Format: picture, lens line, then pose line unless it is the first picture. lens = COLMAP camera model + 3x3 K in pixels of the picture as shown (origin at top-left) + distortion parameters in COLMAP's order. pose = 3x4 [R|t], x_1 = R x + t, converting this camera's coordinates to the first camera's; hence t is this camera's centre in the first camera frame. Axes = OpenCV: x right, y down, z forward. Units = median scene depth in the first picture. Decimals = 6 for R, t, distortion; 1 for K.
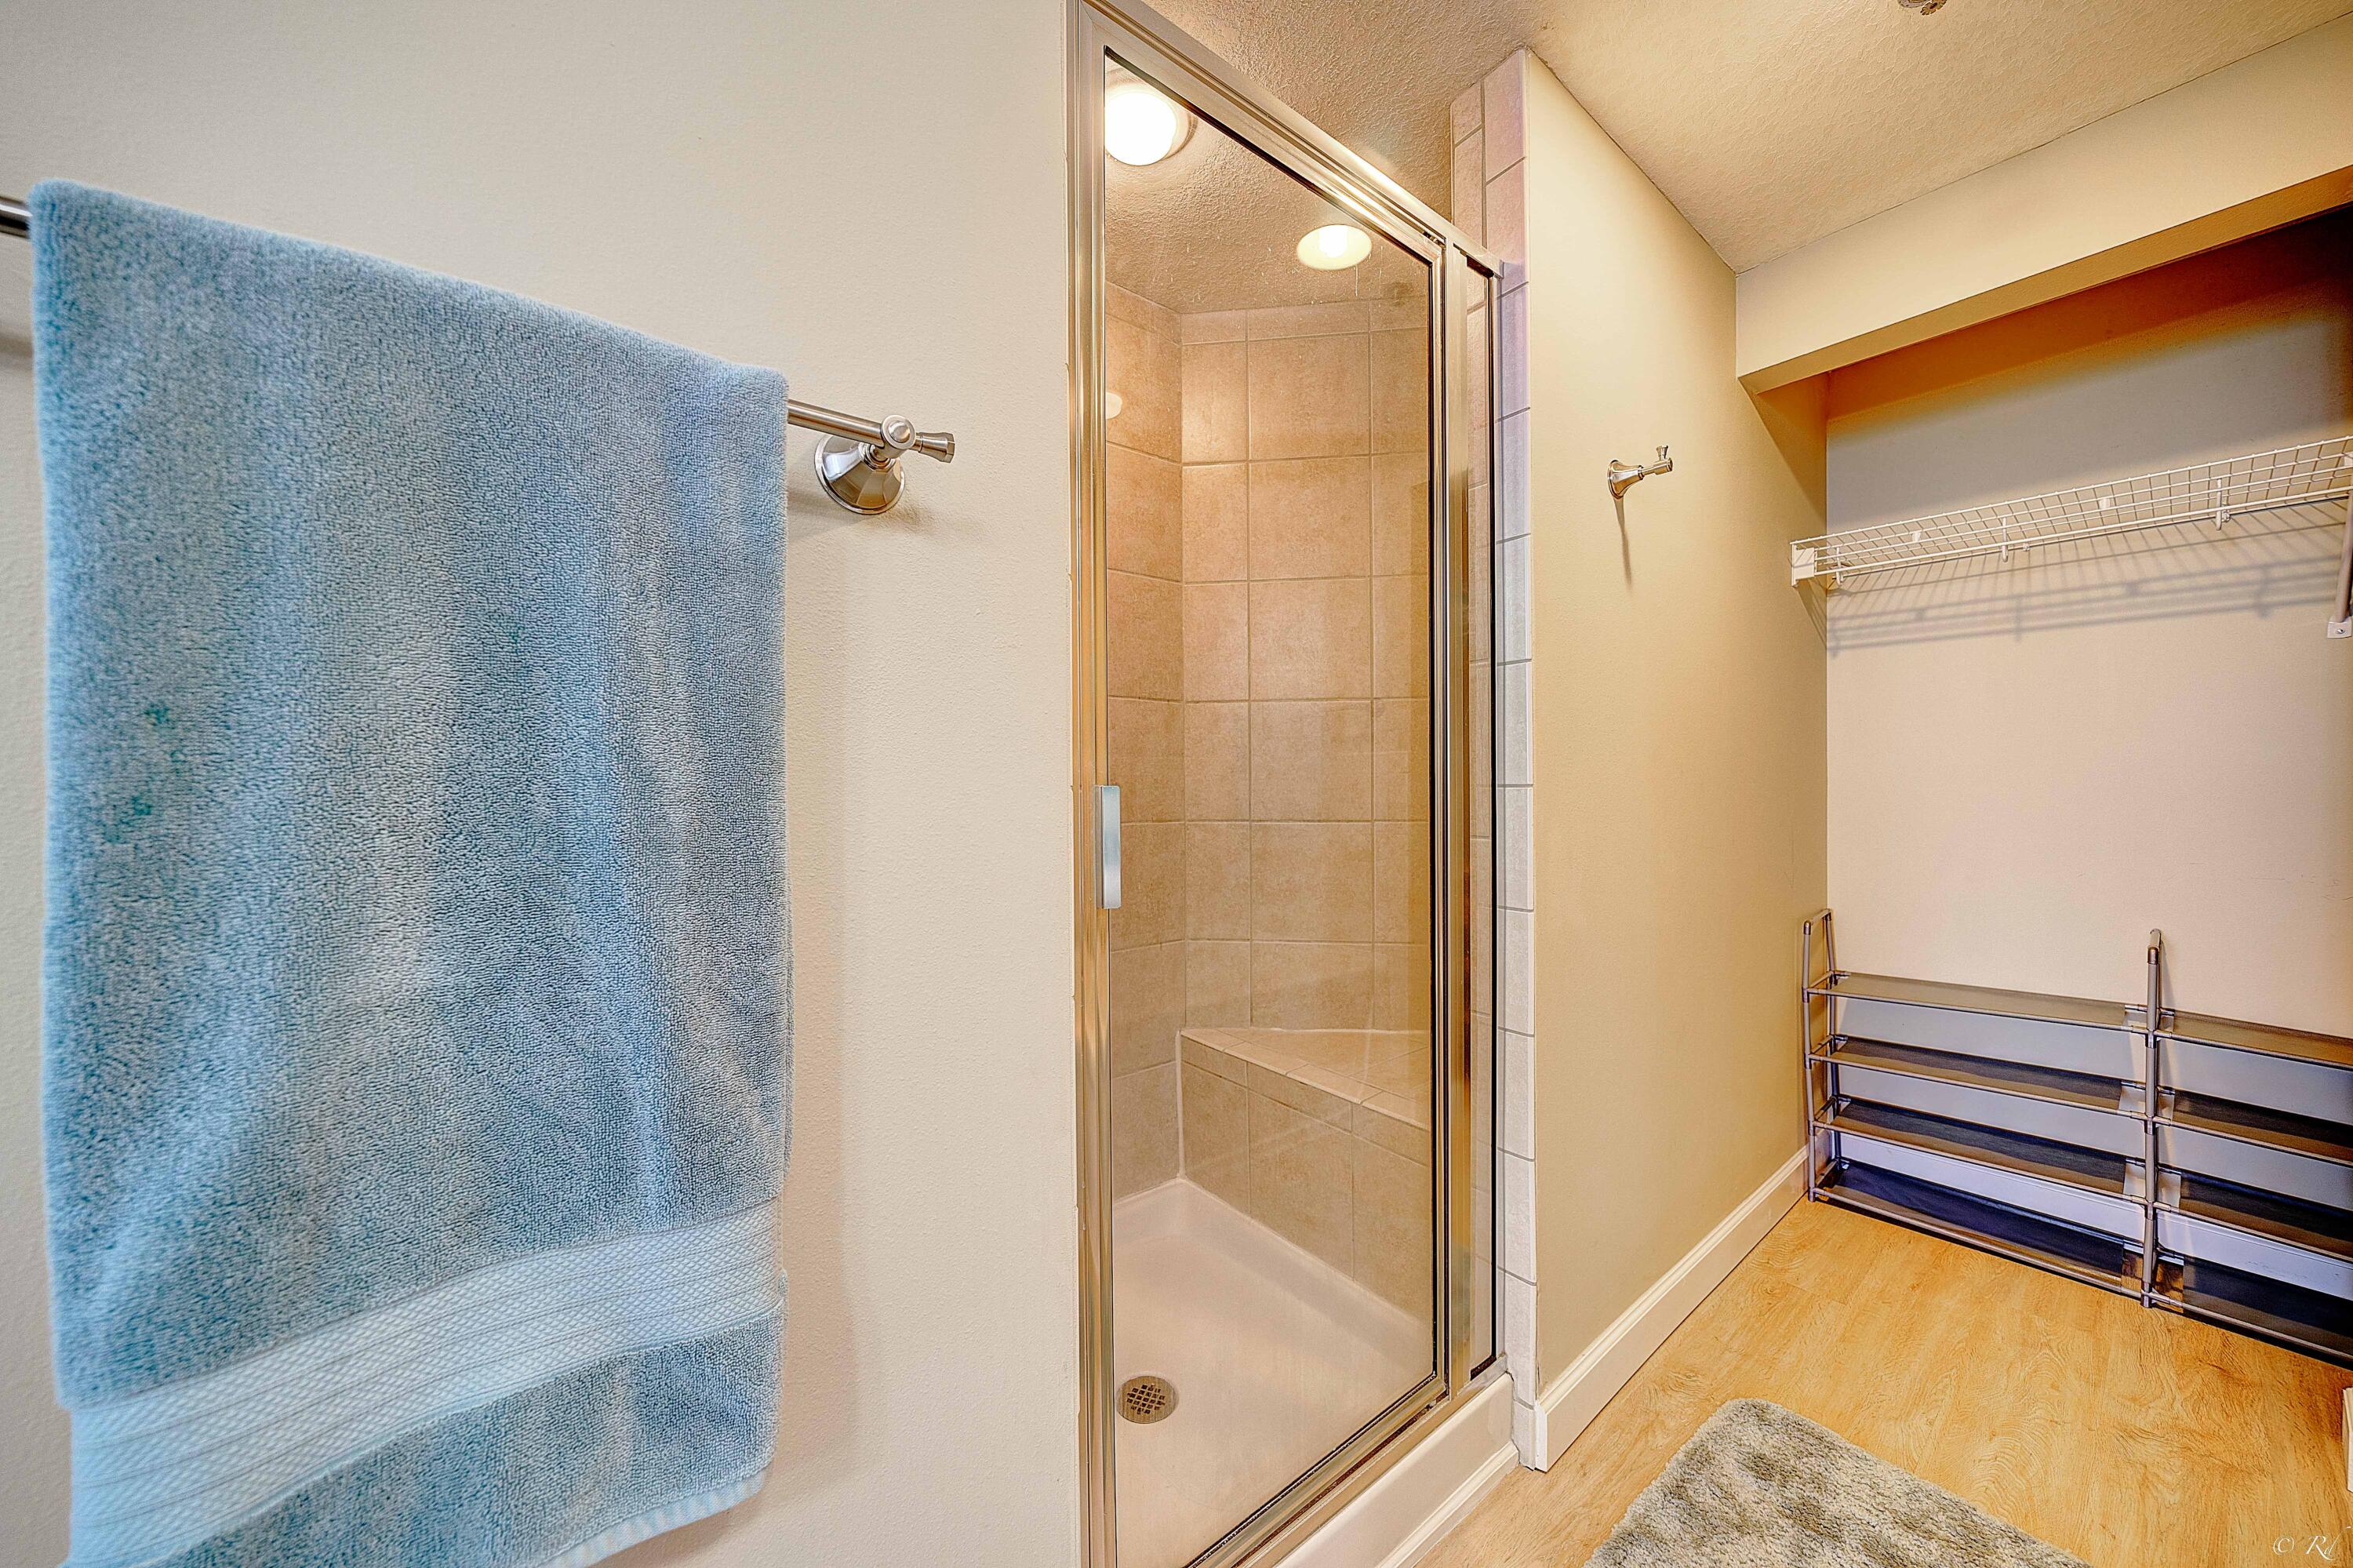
lens RADIAL K [[801.7, 0, 1176.8], [0, 801.7, 786.2], [0, 0, 1]] dist [-0.007635, 0.000541]
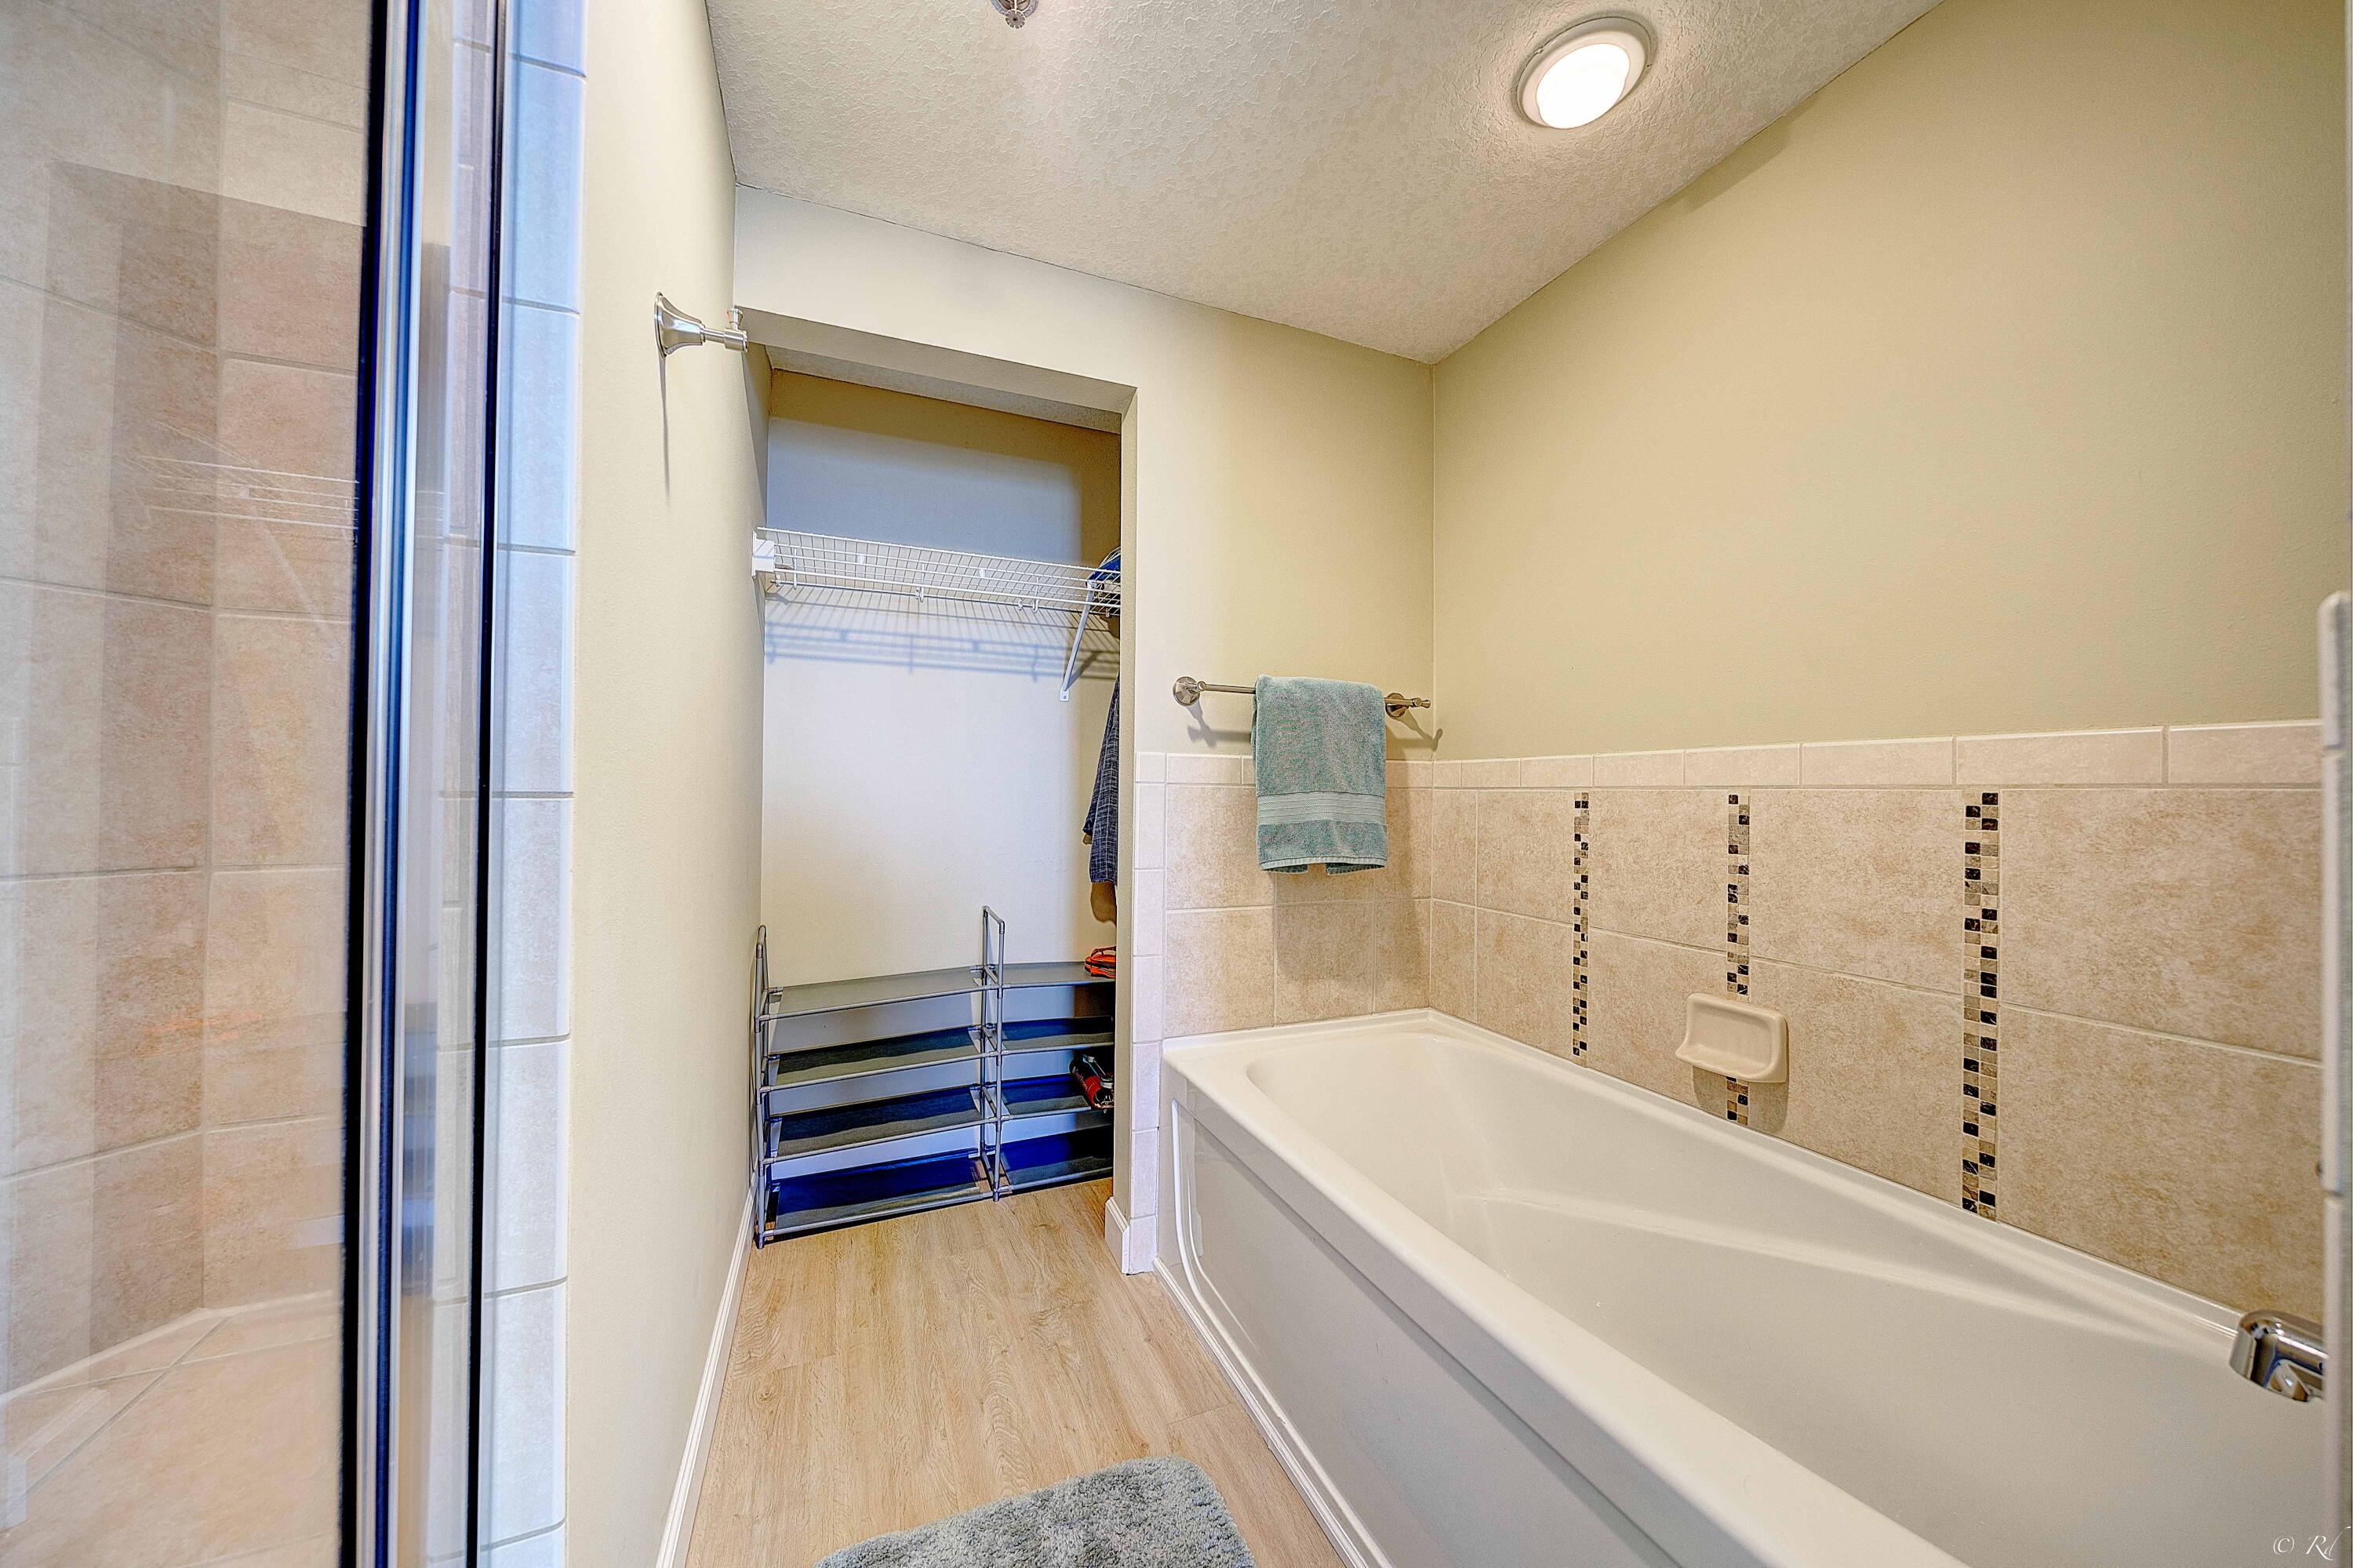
lens RADIAL K [[801.7, 0, 1188.5], [0, 801.7, 782.9], [0, 0, 1]] dist [-0.007635, 0.000541]
pose [[0.266001, 0.019426, 0.963777, 0.033171], [-0.003448, 0.999810, -0.019201, 0.000077], [-0.963966, 0.001784, 0.266018, 0.299664]]
